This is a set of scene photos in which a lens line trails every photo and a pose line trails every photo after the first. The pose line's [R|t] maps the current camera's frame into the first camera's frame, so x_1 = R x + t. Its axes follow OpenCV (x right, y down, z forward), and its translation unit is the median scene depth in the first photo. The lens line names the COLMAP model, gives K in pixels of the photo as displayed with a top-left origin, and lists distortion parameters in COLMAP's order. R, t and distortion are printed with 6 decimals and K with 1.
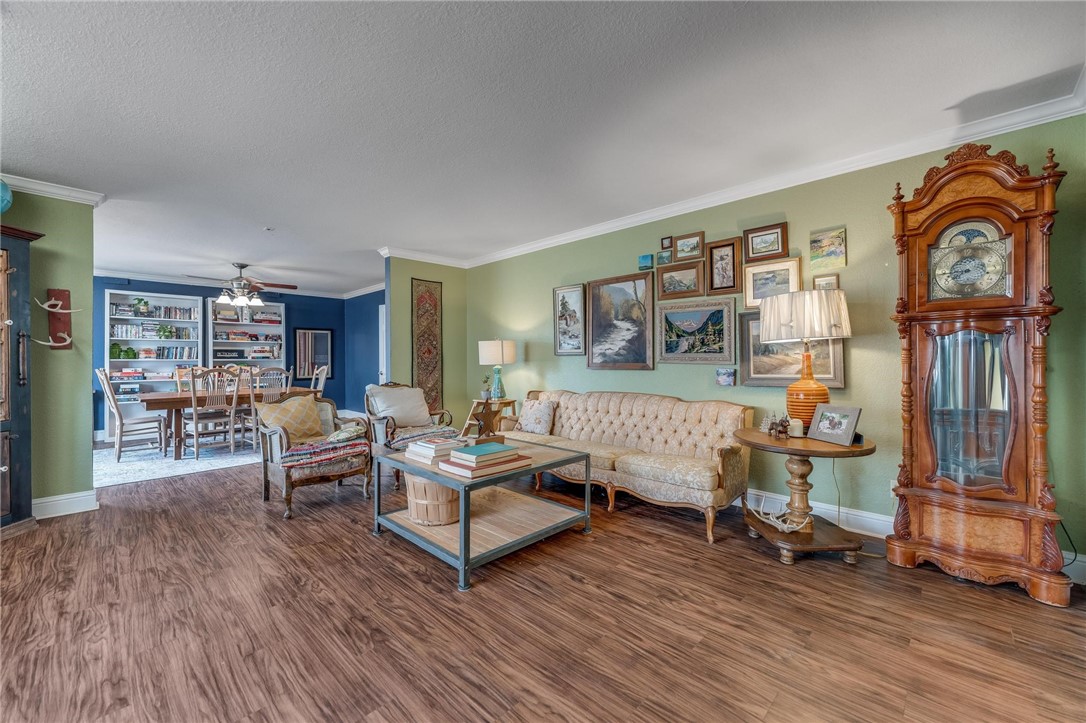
lens RADIAL K [[440.3, 0, 552.3], [0, 440.3, 357.6], [0, 0, 1]] dist [-0.000579, -0.000324]
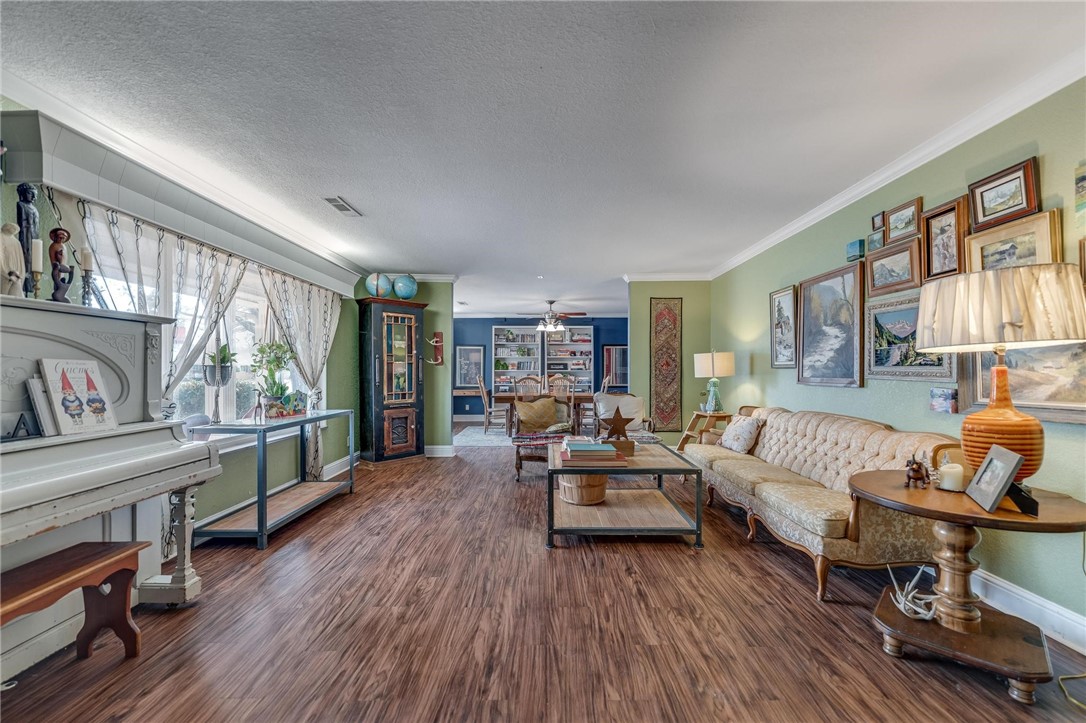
lens RADIAL K [[440.3, 0, 530.3], [0, 440.3, 373.1], [0, 0, 1]] dist [-0.000579, -0.000324]
pose [[0.681186, 0.008535, -0.732060, 0.382035], [-0.000223, 0.999934, 0.011451, -0.005768], [0.732110, -0.007637, 0.681144, 0.034872]]
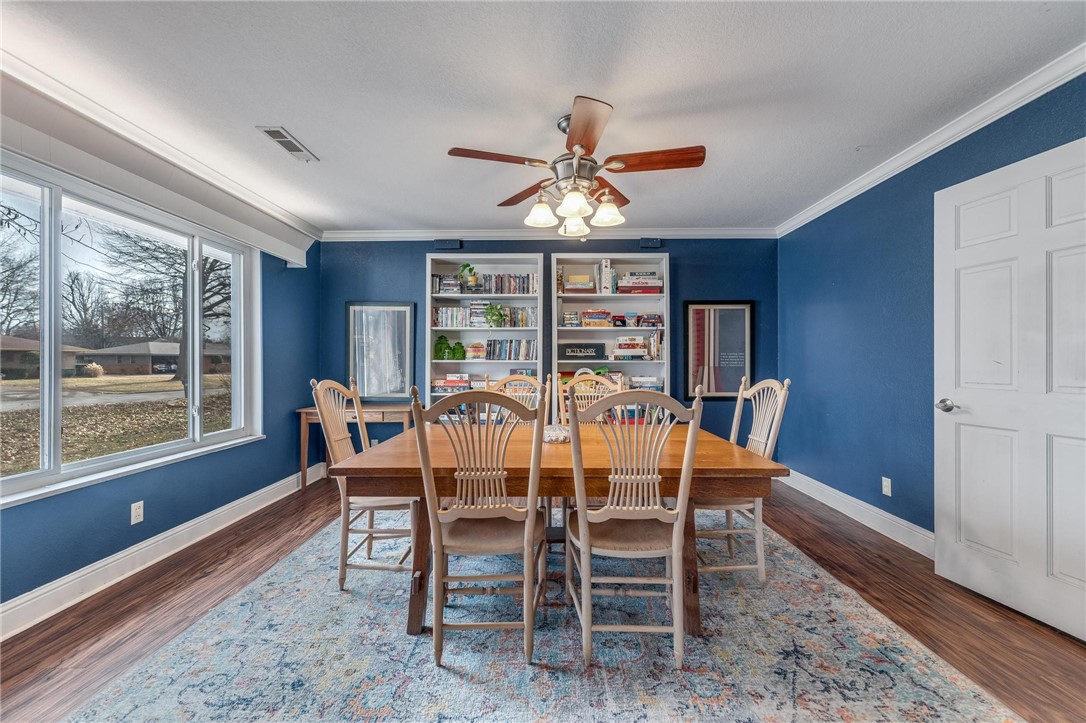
lens RADIAL K [[440.3, 0, 541.7], [0, 440.3, 361.8], [0, 0, 1]] dist [-0.000579, -0.000324]
pose [[0.676954, 0.007088, -0.735992, -0.672713], [-0.000834, 0.999960, 0.008863, 0.001431], [0.736025, -0.005386, 0.676933, 1.106792]]
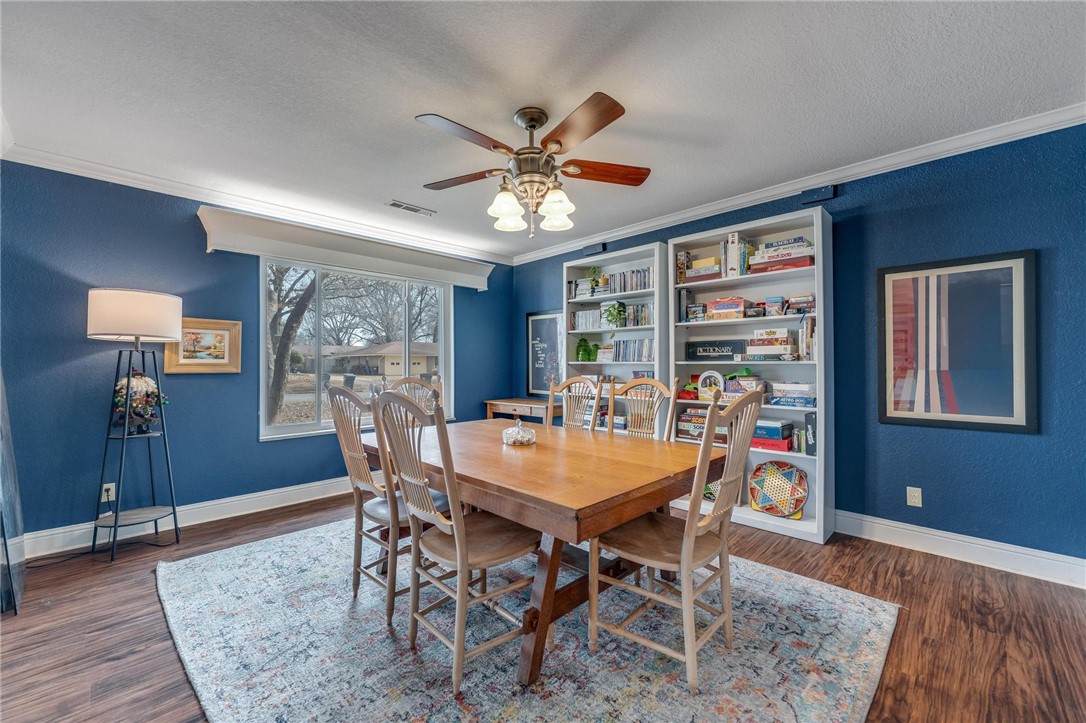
lens RADIAL K [[440.3, 0, 538.5], [0, 440.3, 361.9], [0, 0, 1]] dist [-0.000579, -0.000324]
pose [[-0.039604, 0.002476, -0.999212, -0.494228], [0.007281, 0.999971, 0.002190, 0.004057], [0.999189, -0.007188, -0.039621, 1.608028]]
